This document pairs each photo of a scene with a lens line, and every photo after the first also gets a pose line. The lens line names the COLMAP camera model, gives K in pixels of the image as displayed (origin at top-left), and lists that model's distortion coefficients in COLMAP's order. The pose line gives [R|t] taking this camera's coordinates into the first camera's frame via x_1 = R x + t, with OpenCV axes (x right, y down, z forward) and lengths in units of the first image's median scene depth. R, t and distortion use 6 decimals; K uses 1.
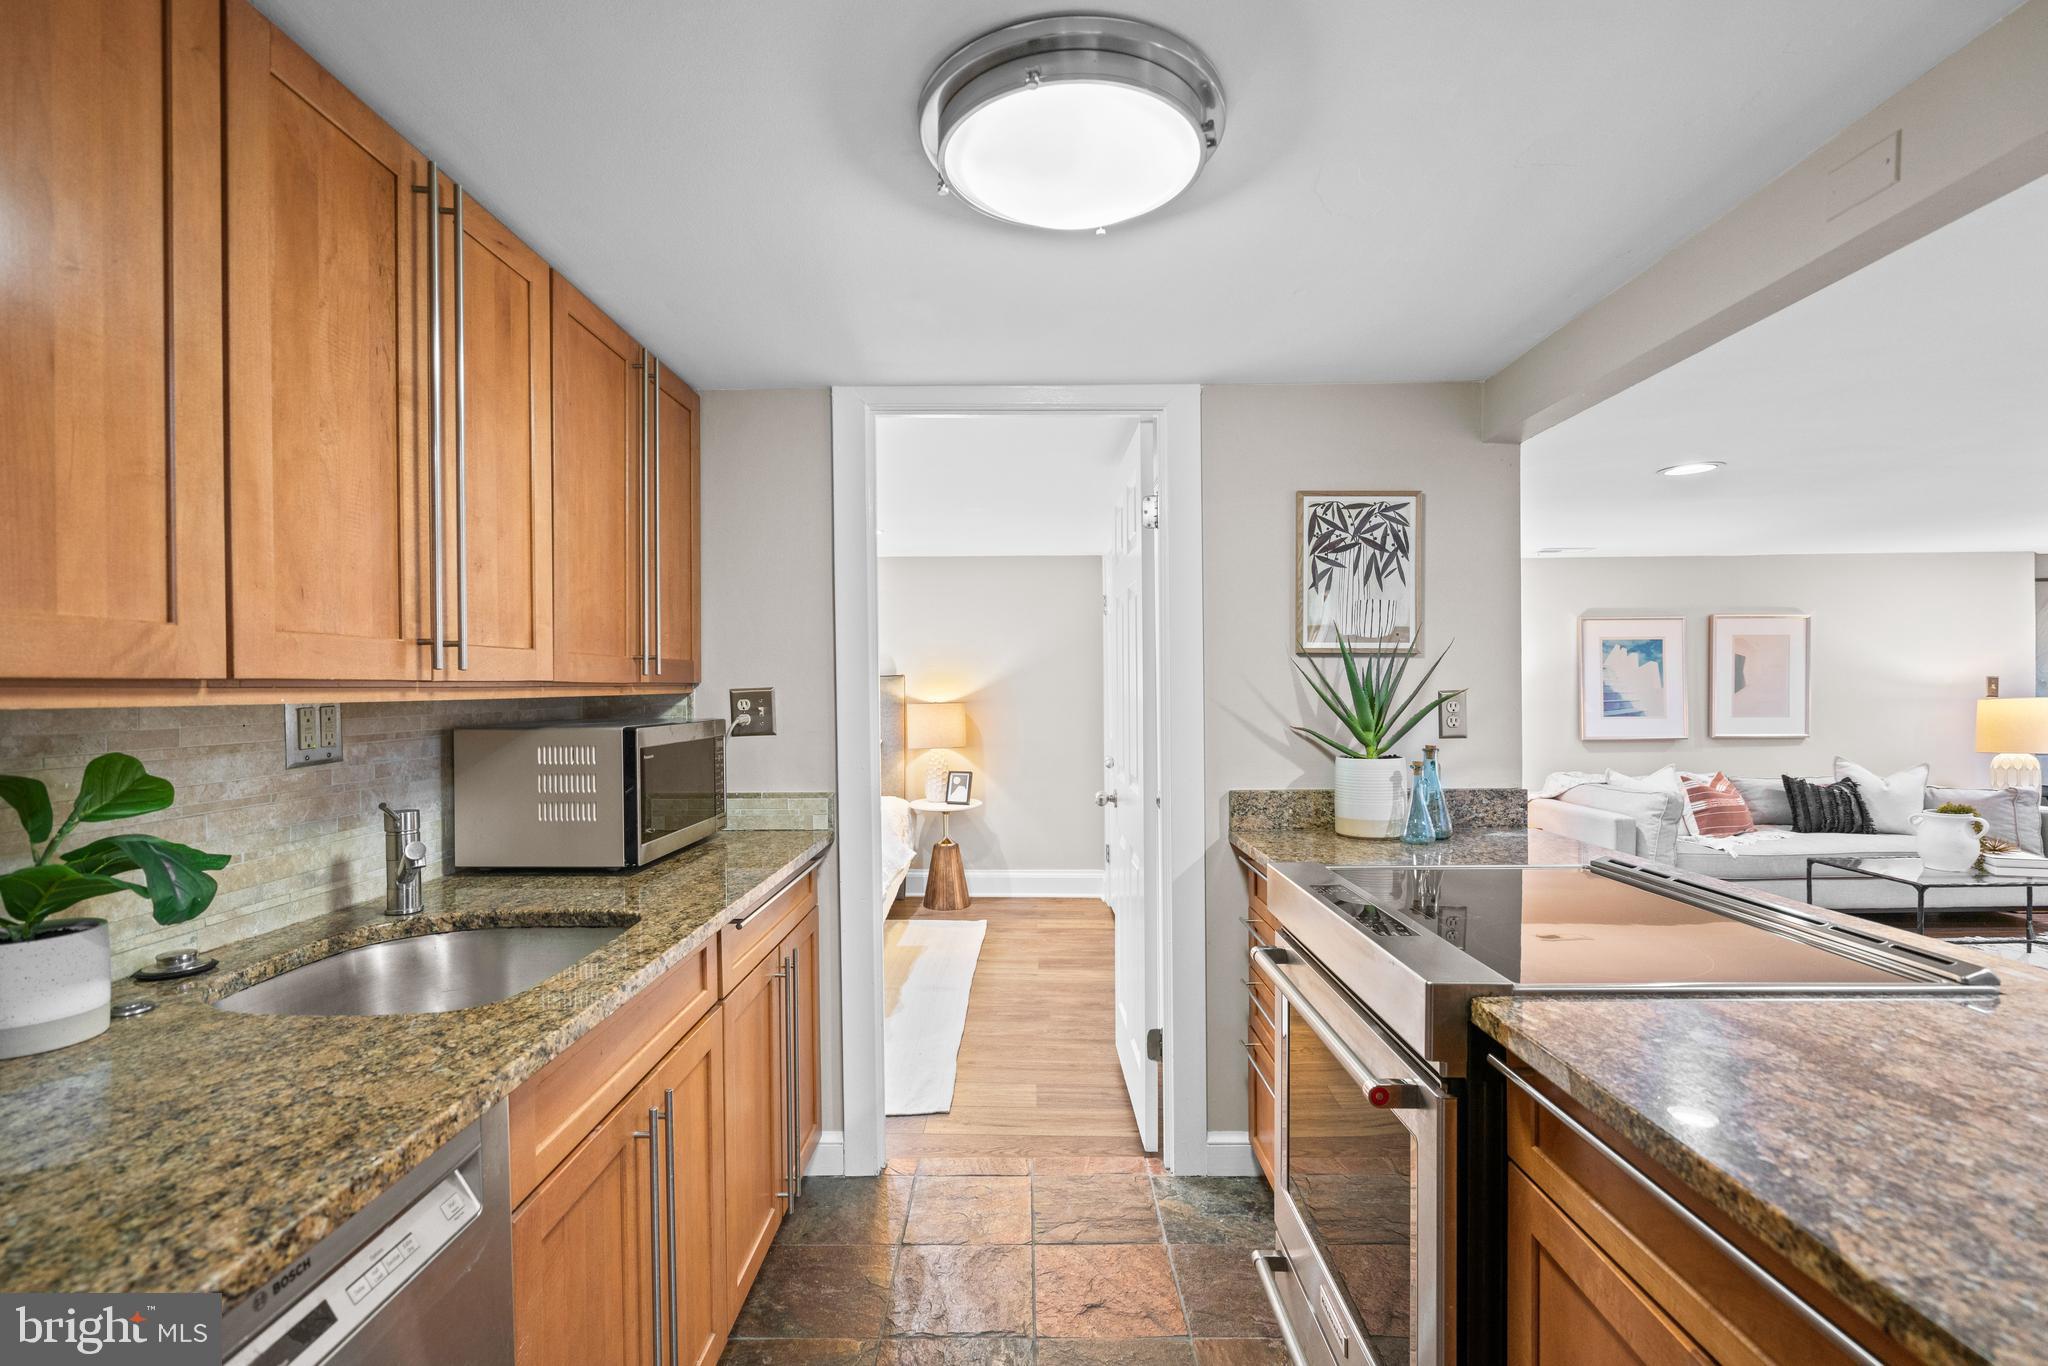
lens RADIAL K [[932.4, 0, 1024.2], [0, 932.4, 690.5], [0, 0, 1]] dist [-0.002822, 0.004192]
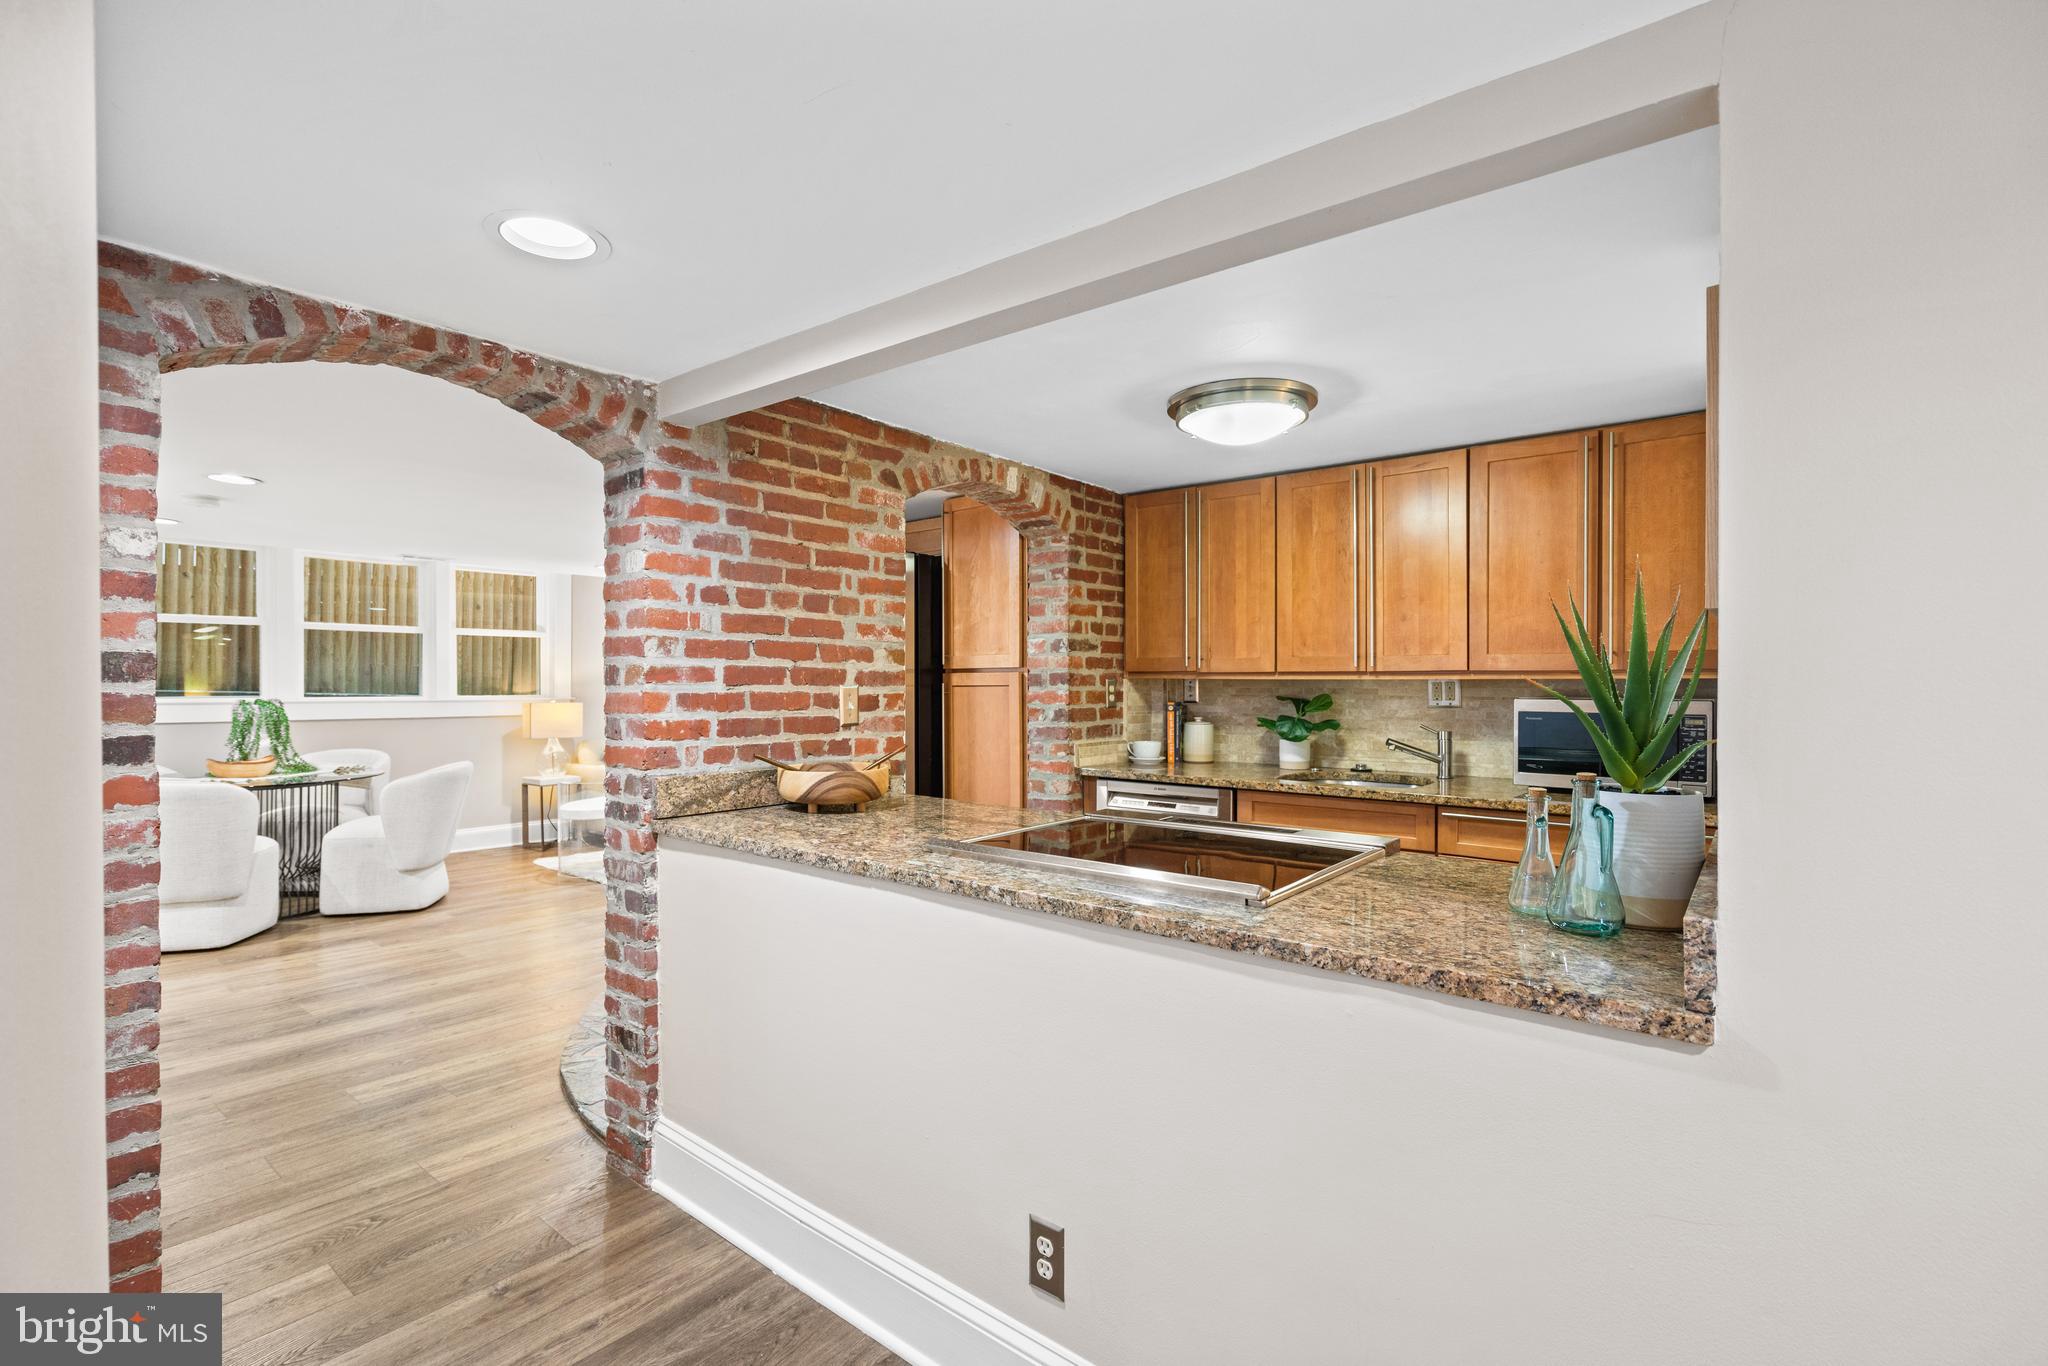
lens RADIAL K [[932.4, 0, 1016.2], [0, 932.4, 694.3], [0, 0, 1]] dist [-0.002822, 0.004192]
pose [[-0.616663, 0.021843, -0.786924, 1.083647], [0.002110, 0.999657, 0.026094, -0.009522], [0.787224, 0.014431, -0.616498, 1.019940]]
